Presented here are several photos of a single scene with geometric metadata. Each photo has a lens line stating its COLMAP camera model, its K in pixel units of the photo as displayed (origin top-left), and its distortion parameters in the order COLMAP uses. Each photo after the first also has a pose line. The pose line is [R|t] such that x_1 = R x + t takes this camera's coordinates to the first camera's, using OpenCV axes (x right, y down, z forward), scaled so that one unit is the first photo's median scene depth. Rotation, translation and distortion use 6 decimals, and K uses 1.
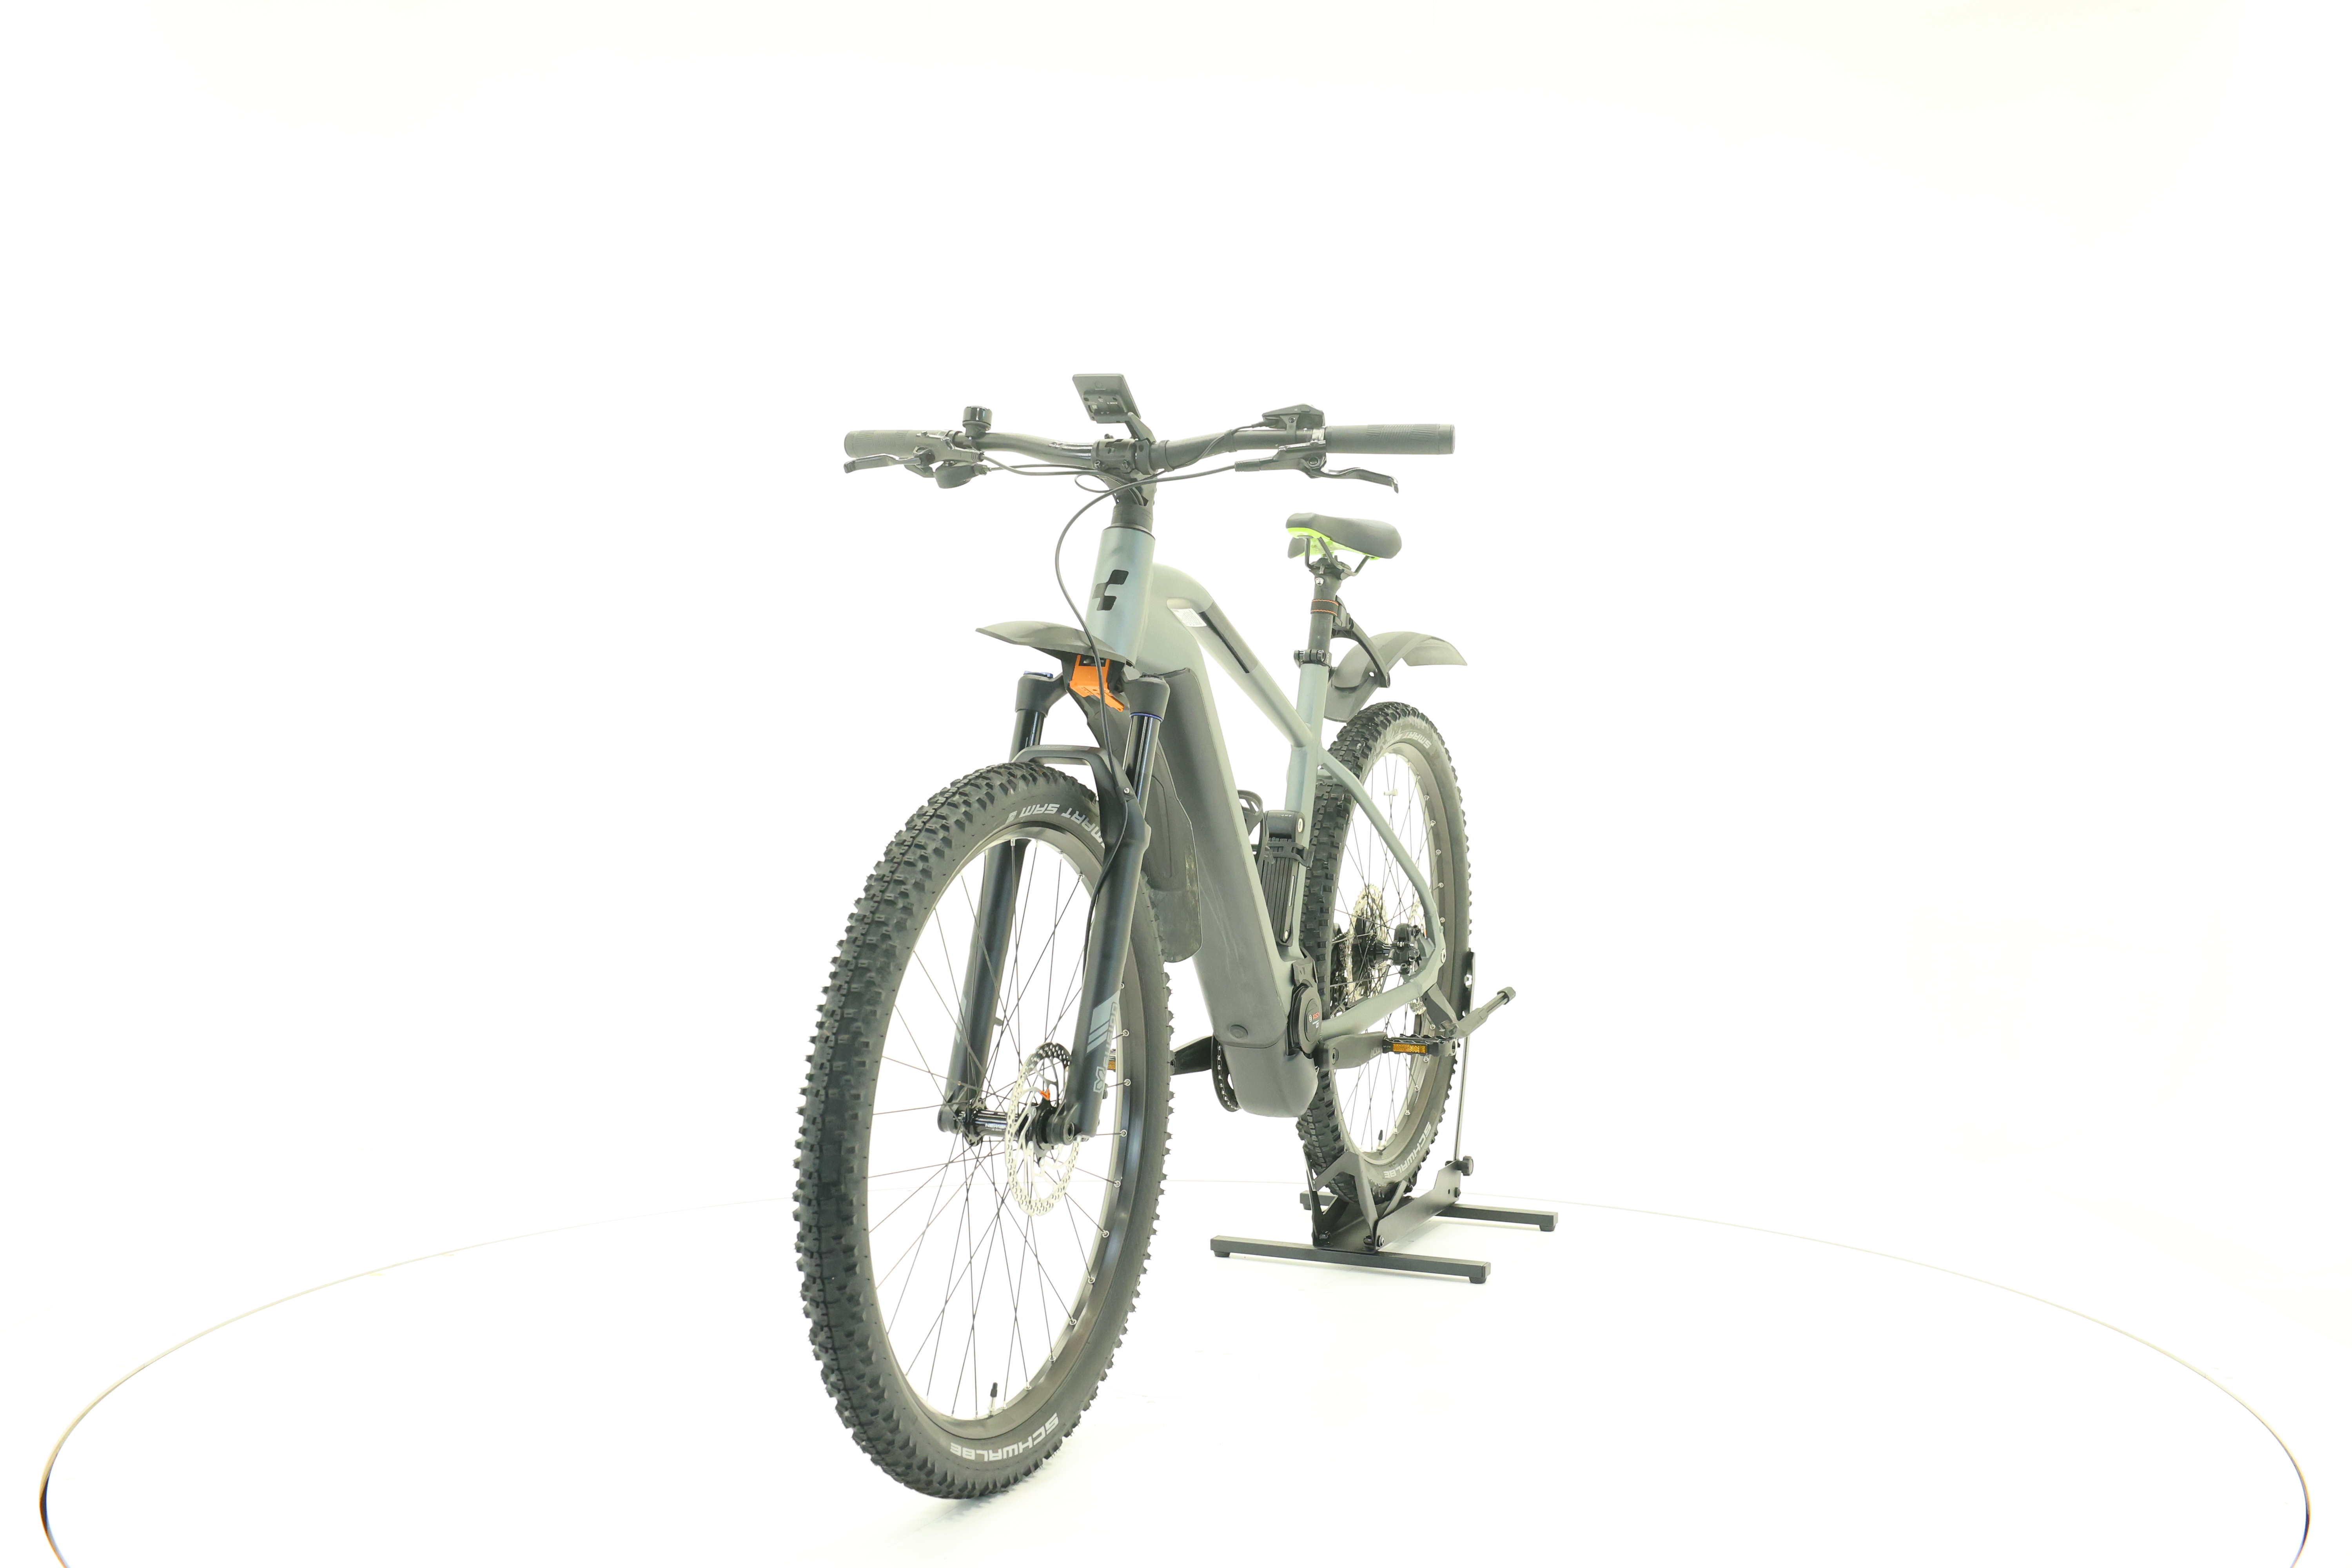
lens RADIAL K [[2452.7, 0, 1182.9], [0, 2452.7, 788.2], [0, 0, 1]] dist [-0.005560, 0.000000]
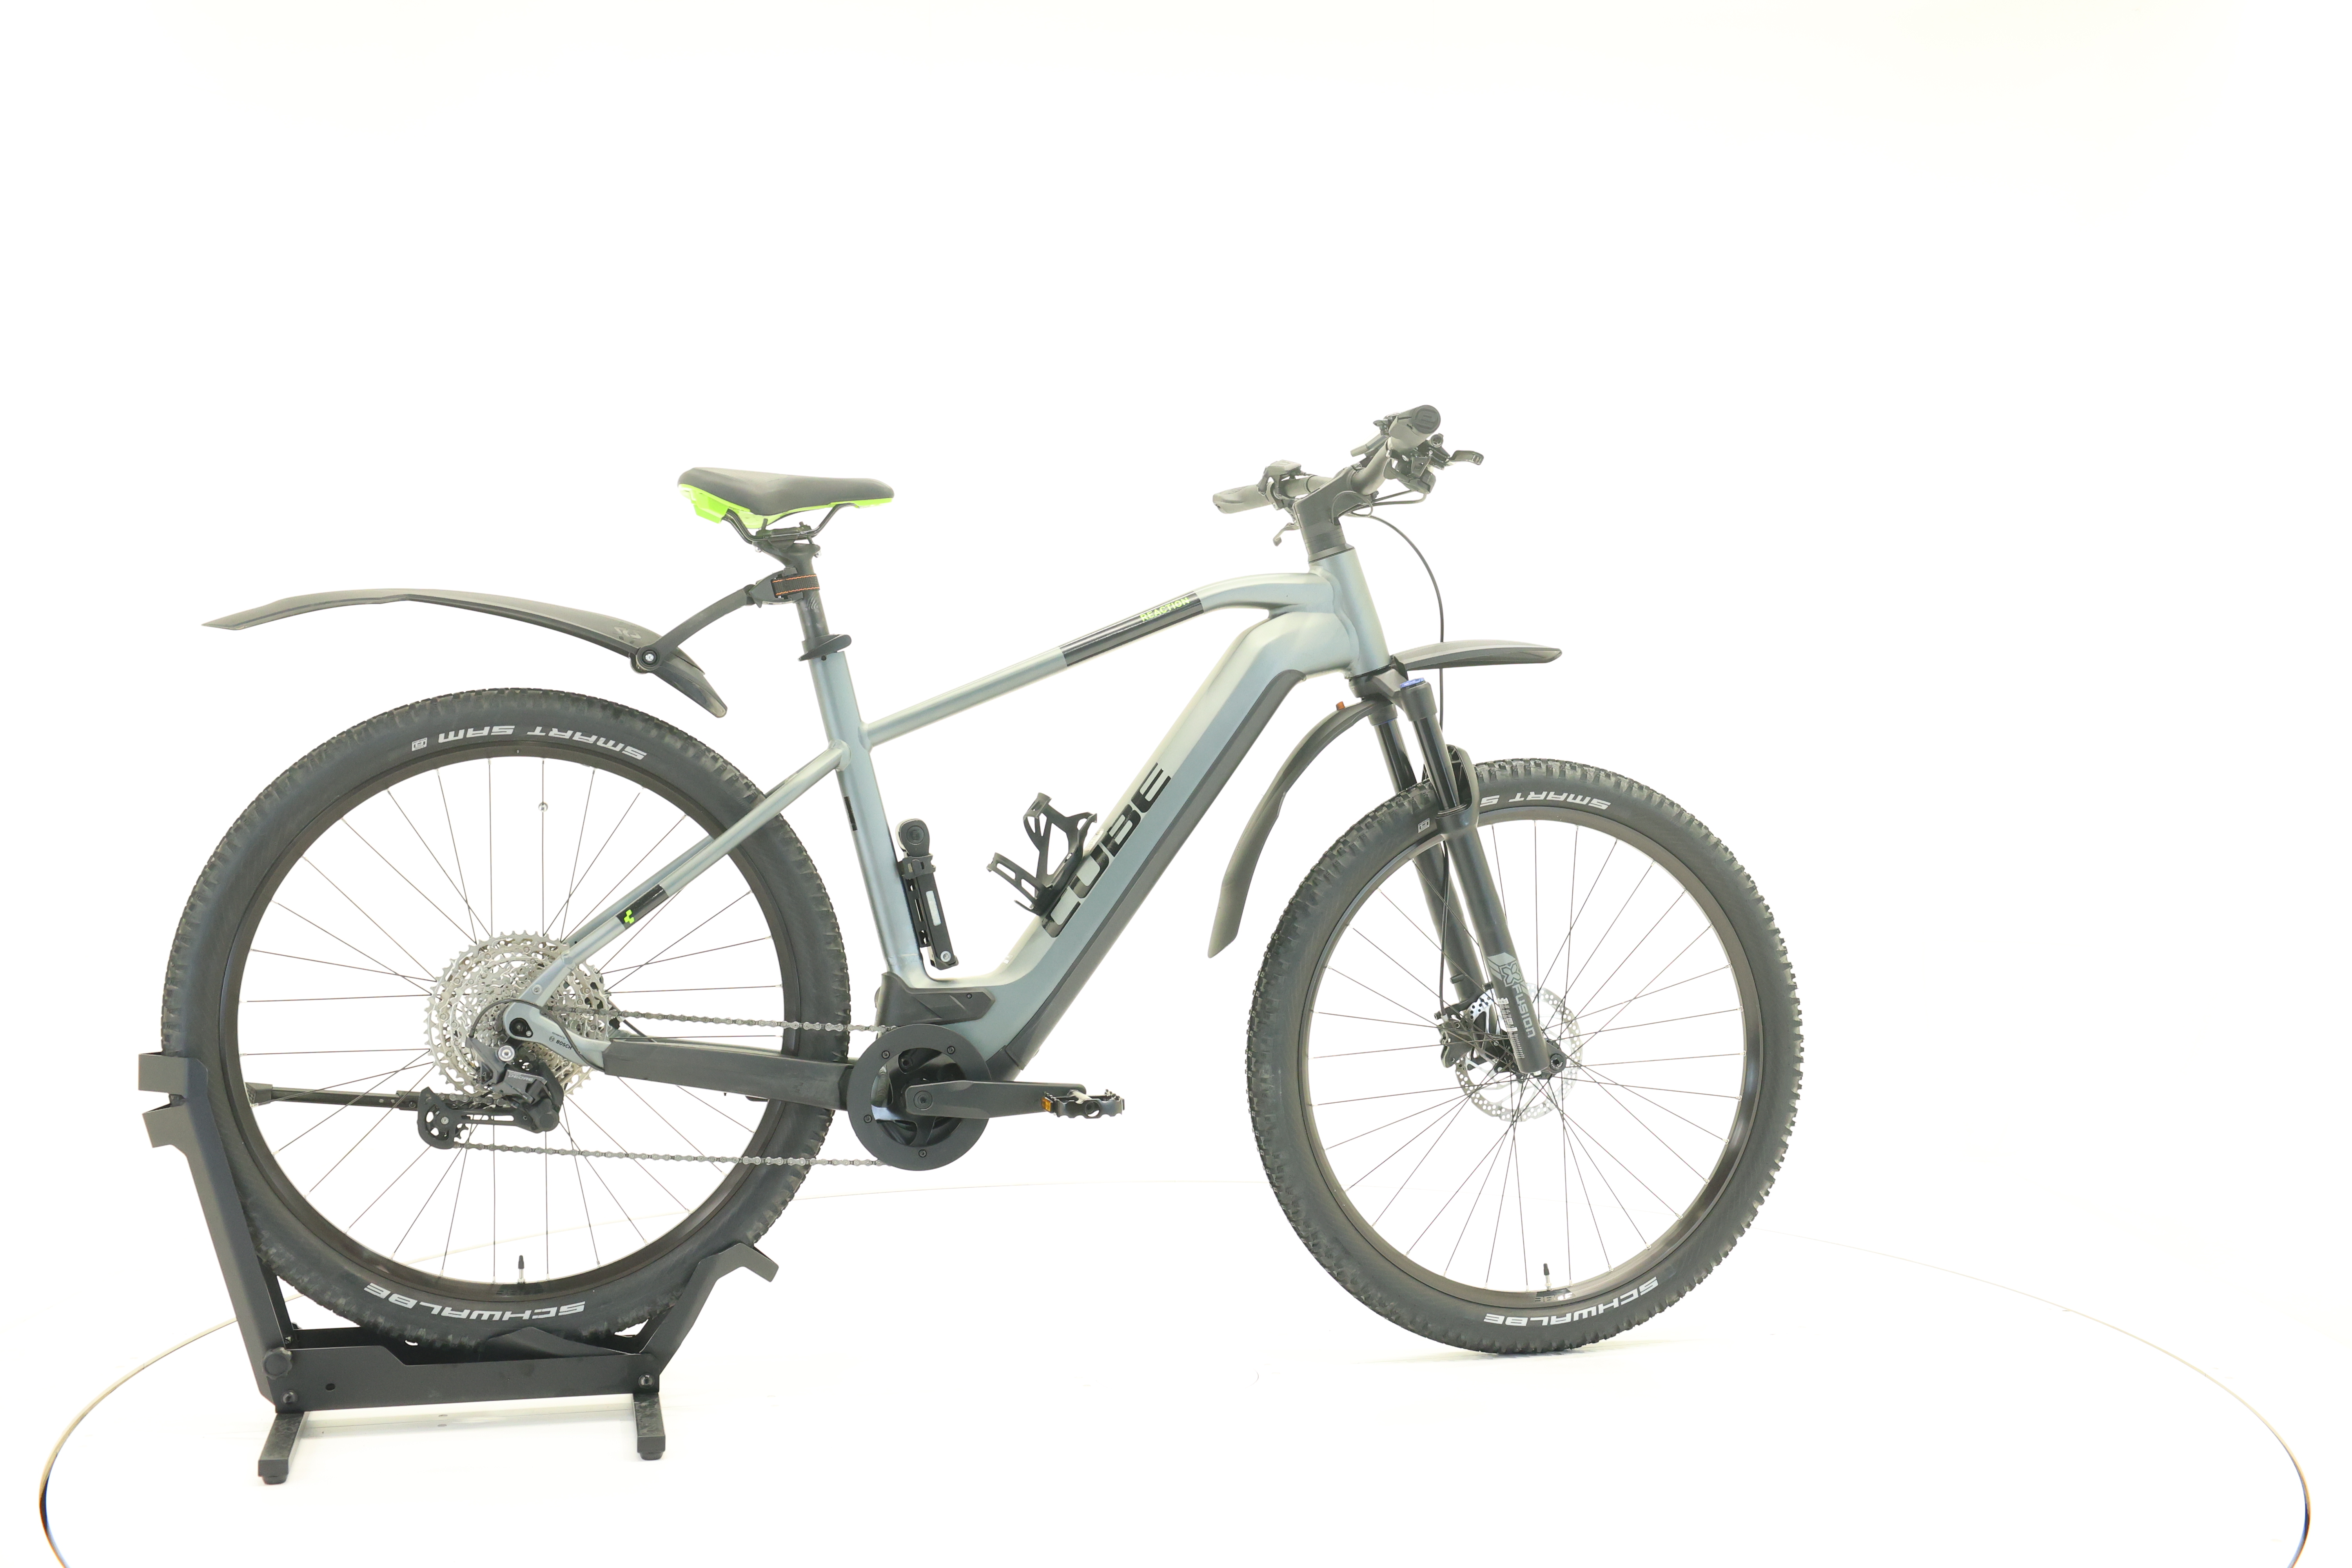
lens RADIAL K [[2452.7, 0, 1179.9], [0, 2452.7, 781.3], [0, 0, 1]] dist [-0.005560, 0.000000]
pose [[-0.618957, -0.022975, 0.785089, -0.863188], [0.011614, 0.999195, 0.038397, -0.045150], [-0.785339, 0.032884, -0.618192, 1.773424]]
